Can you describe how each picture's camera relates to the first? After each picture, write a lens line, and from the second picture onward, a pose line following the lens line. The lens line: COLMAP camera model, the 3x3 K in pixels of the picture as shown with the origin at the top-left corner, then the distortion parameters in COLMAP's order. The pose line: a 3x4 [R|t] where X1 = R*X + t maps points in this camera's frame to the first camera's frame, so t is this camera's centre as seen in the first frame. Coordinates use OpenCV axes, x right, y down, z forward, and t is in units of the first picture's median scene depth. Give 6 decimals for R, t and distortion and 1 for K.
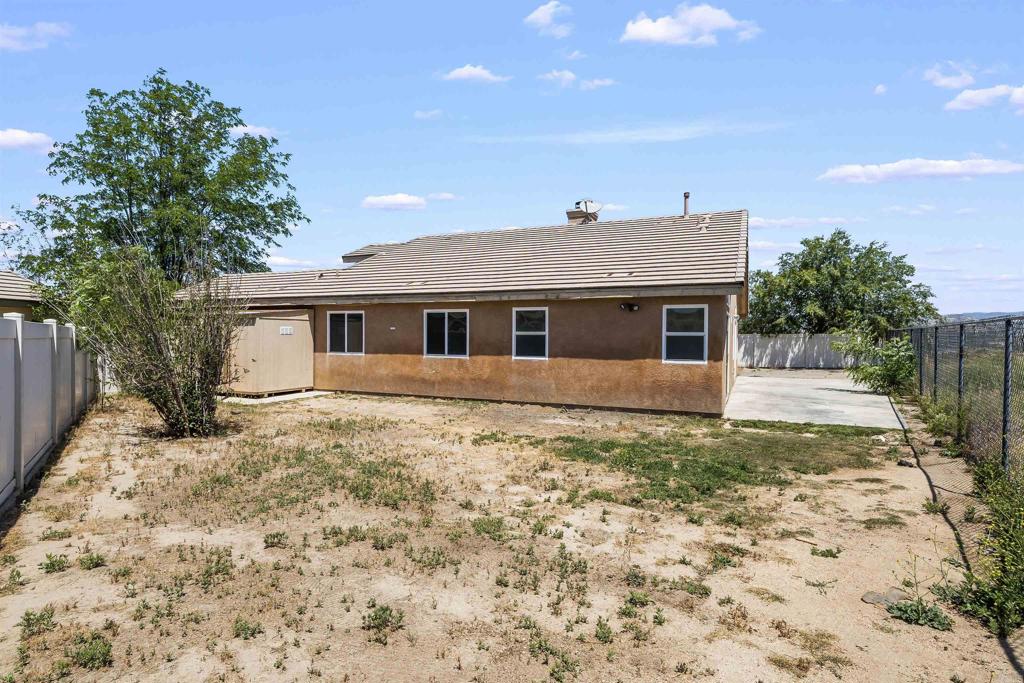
lens RADIAL K [[536.5, 0, 513.6], [0, 536.5, 333.1], [0, 0, 1]] dist [-0.003823, 0.000080]
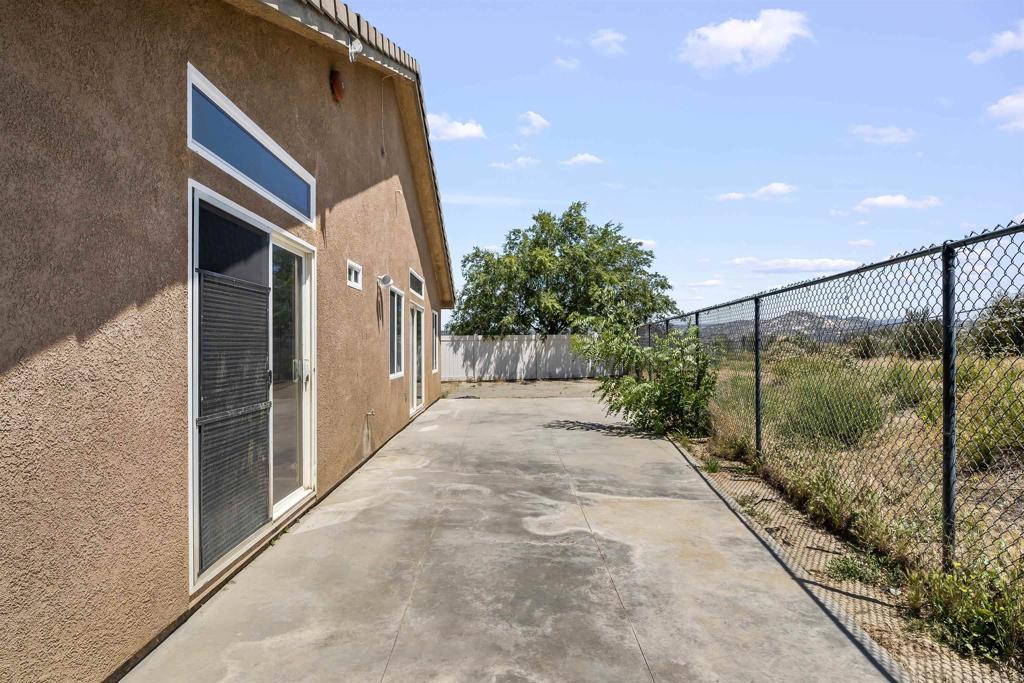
lens RADIAL K [[536.5, 0, 513.0], [0, 536.5, 344.1], [0, 0, 1]] dist [-0.003823, 0.000080]
pose [[0.882299, -0.002270, 0.470684, 0.155776], [0.007509, 0.999929, -0.009253, 0.022124], [-0.470630, 0.011698, 0.882253, 0.347396]]
